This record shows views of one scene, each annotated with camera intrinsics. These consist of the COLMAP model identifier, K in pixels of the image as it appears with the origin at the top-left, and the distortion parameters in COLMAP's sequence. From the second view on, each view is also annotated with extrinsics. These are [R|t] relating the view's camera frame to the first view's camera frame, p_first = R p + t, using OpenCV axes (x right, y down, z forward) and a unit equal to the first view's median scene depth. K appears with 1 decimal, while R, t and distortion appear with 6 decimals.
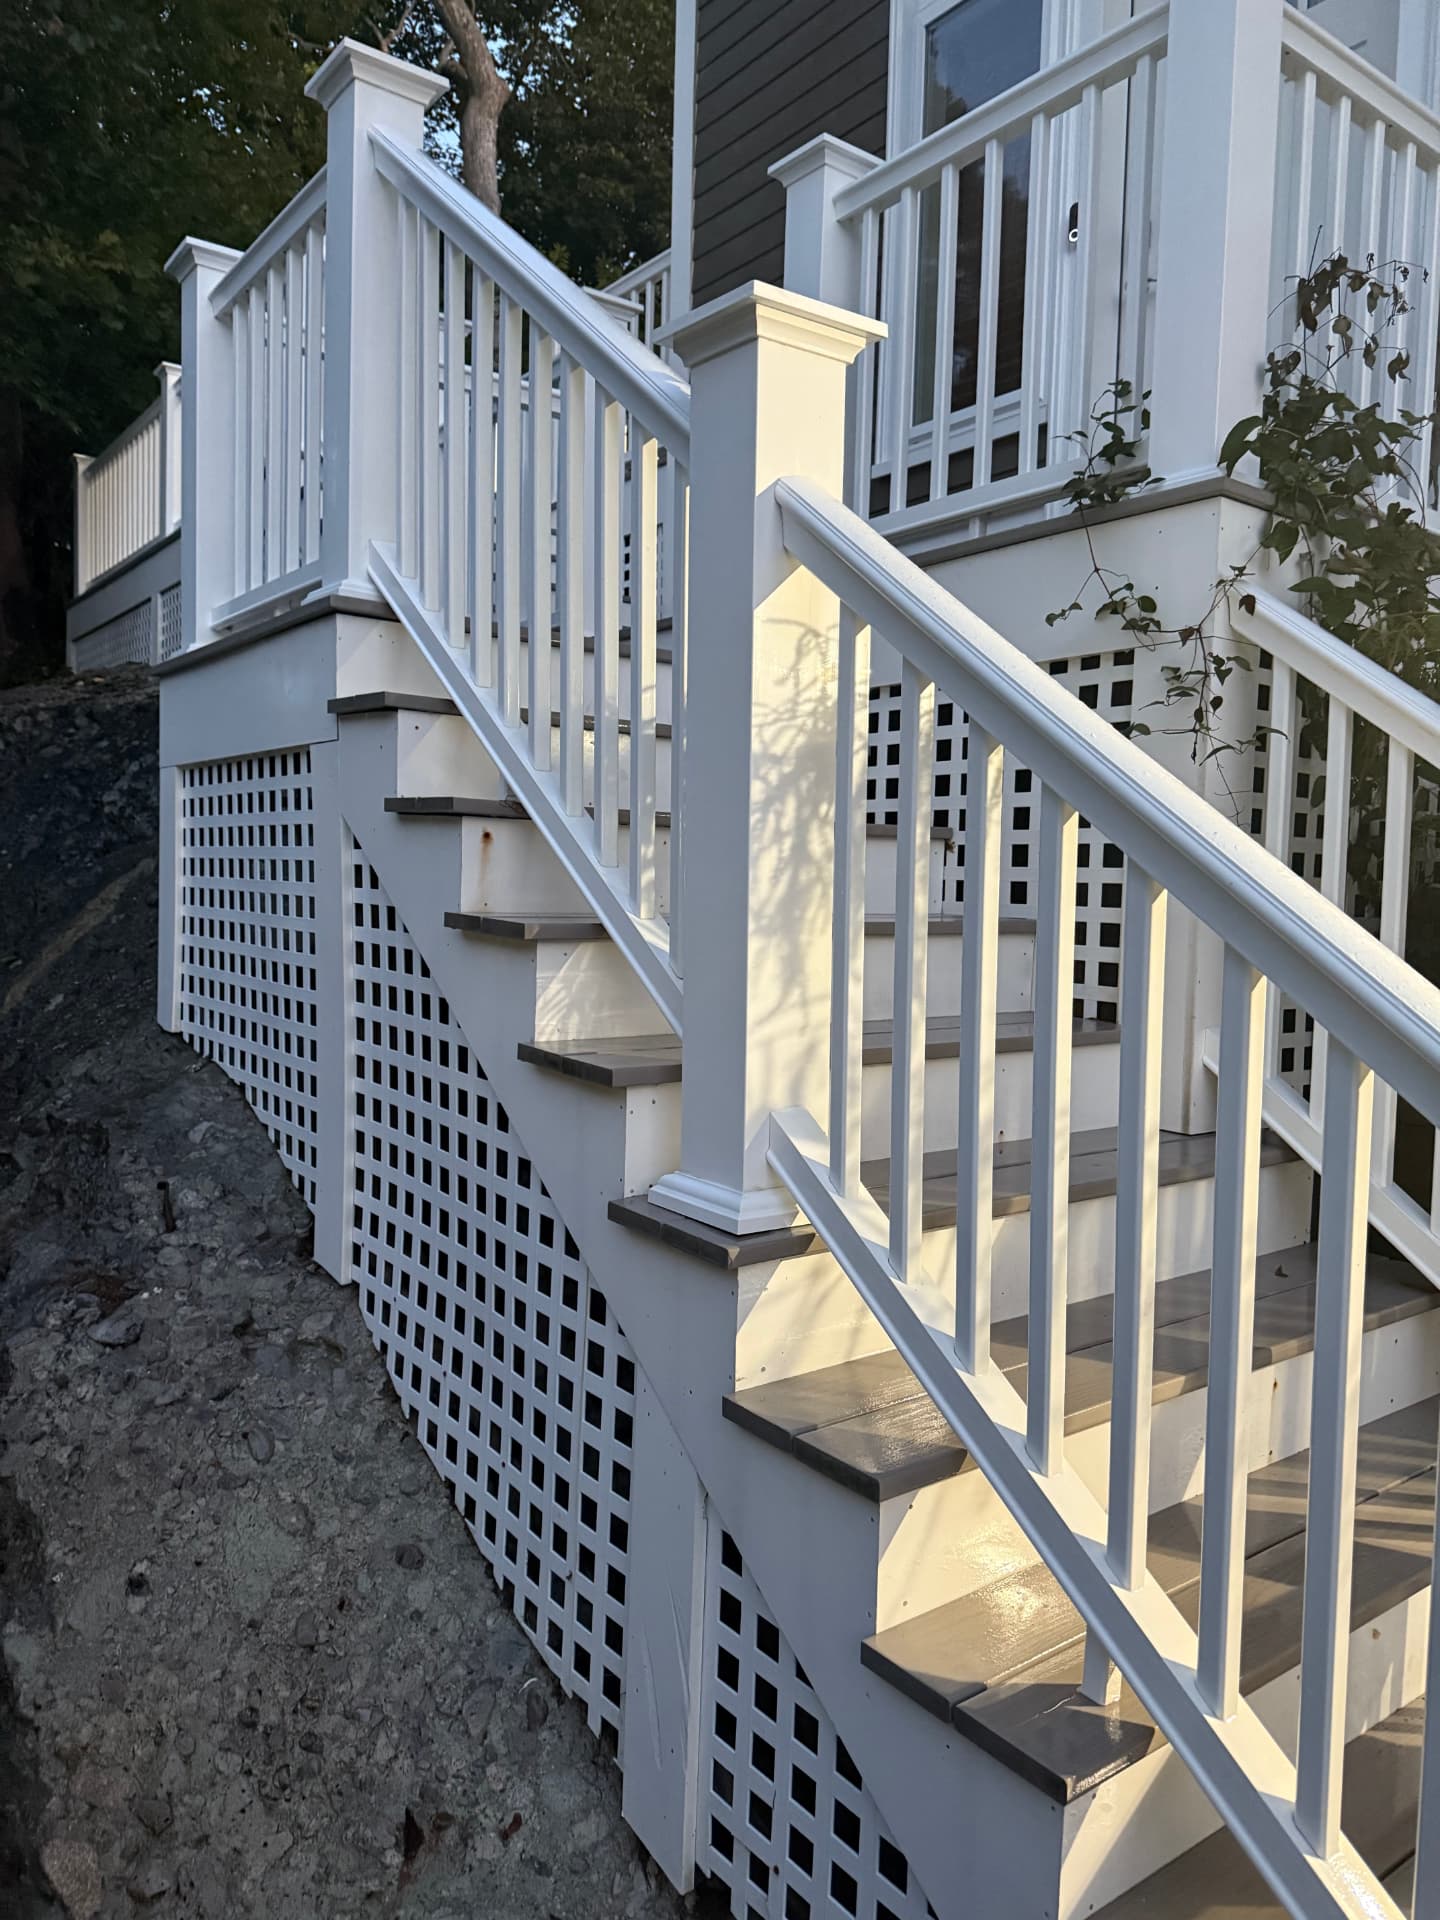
lens RADIAL K [[1348.3, 0, 719.0], [0, 1348.3, 957.2], [0, 0, 1]] dist [0.009832, -0.015137]
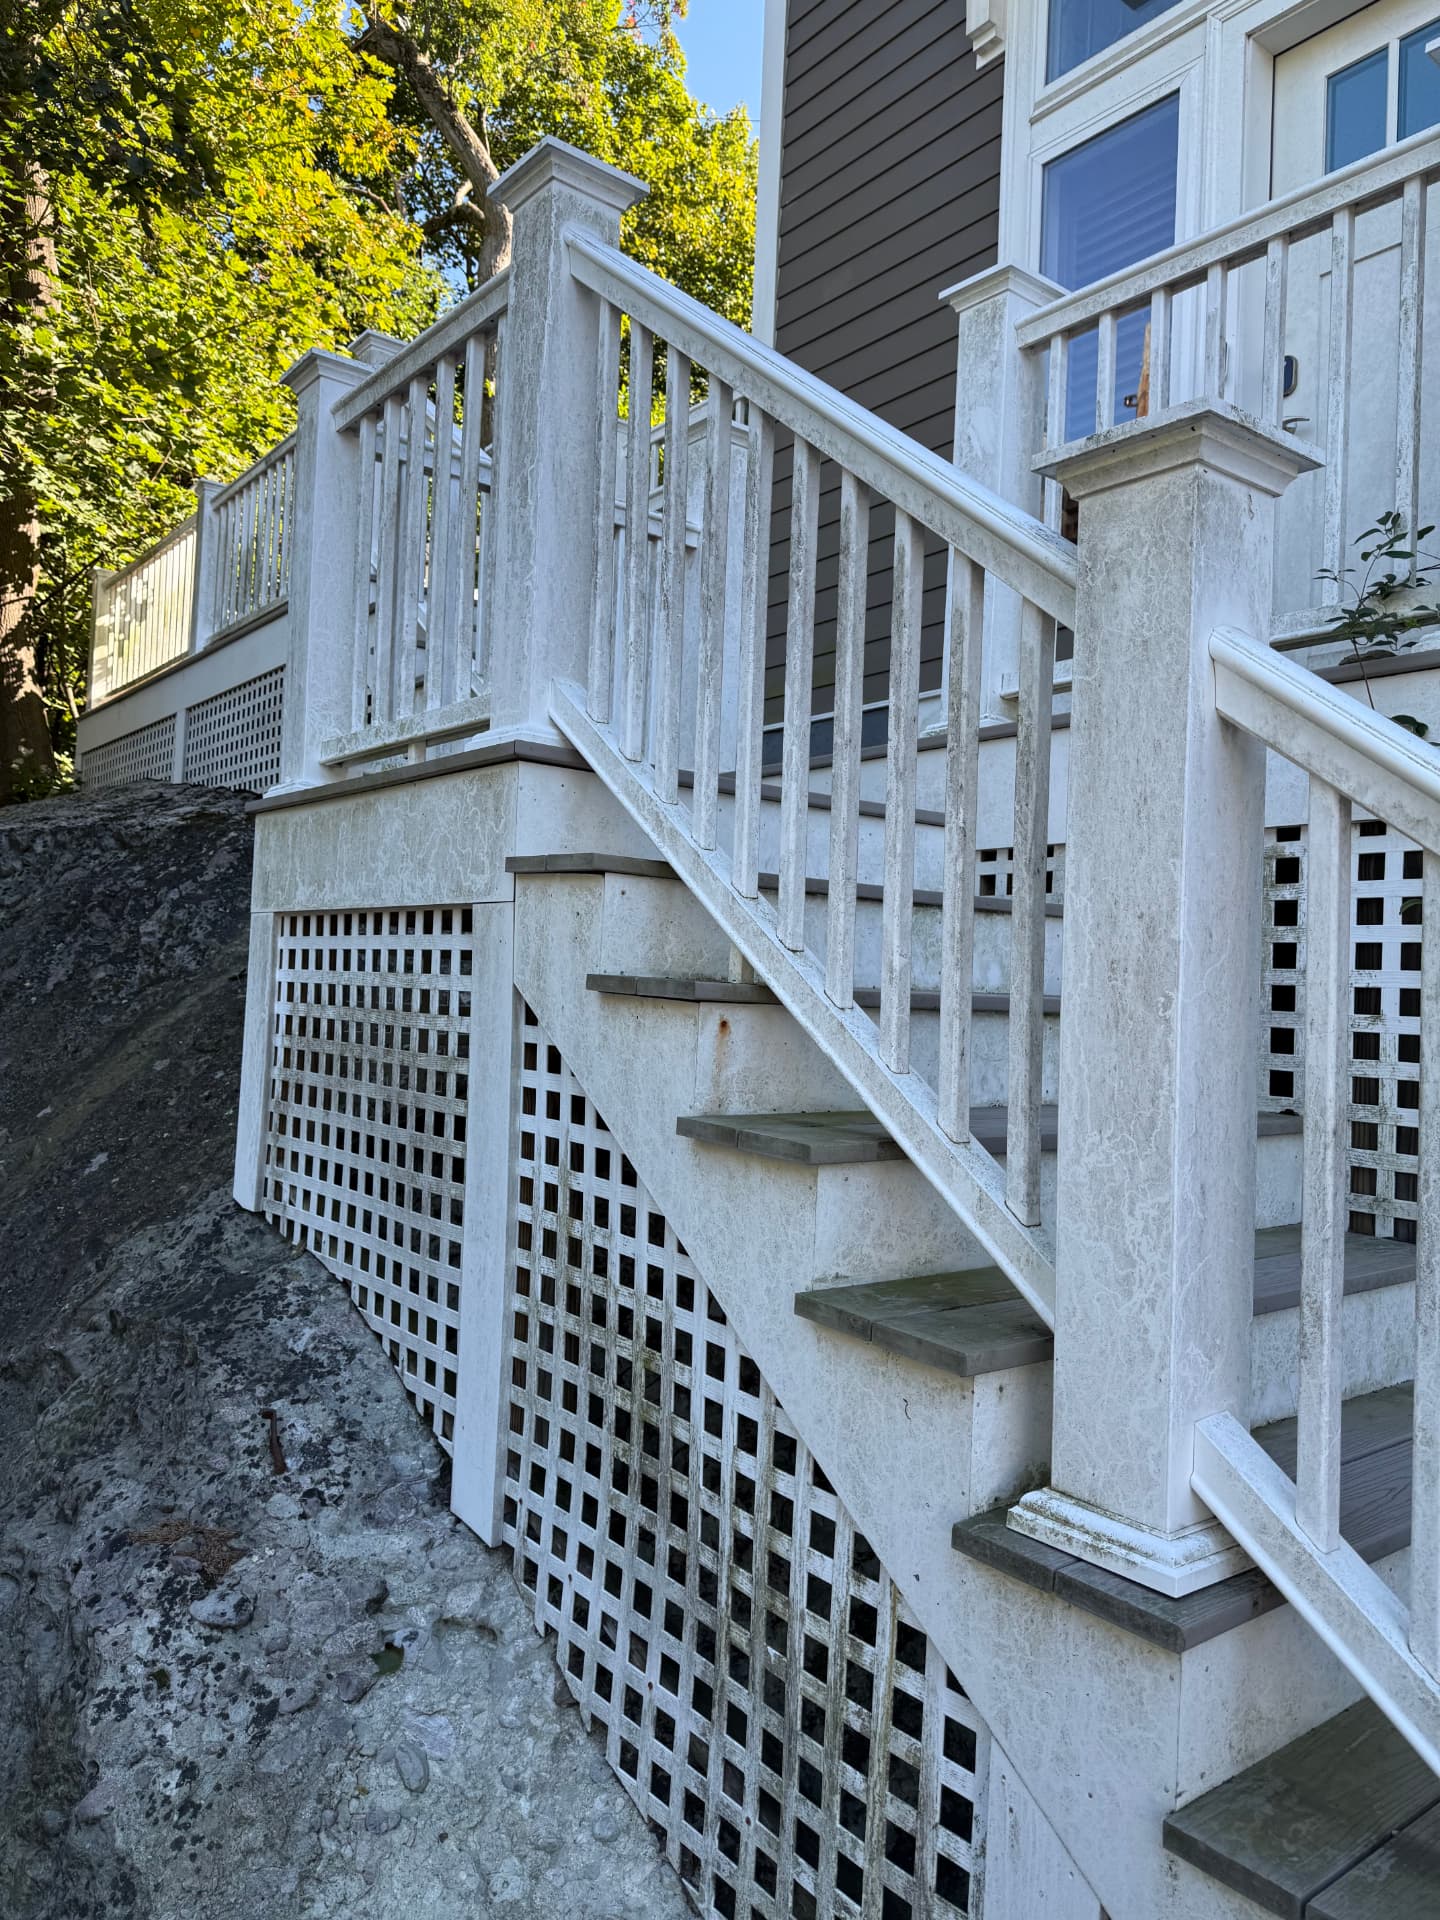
lens RADIAL K [[1348.3, 0, 718.7], [0, 1348.3, 959.1], [0, 0, 1]] dist [0.009832, -0.015137]
pose [[0.999617, 0.015331, 0.023043, -0.166836], [-0.013390, 0.996532, -0.082129, -0.054980], [-0.024222, 0.081789, 0.996355, 0.133899]]
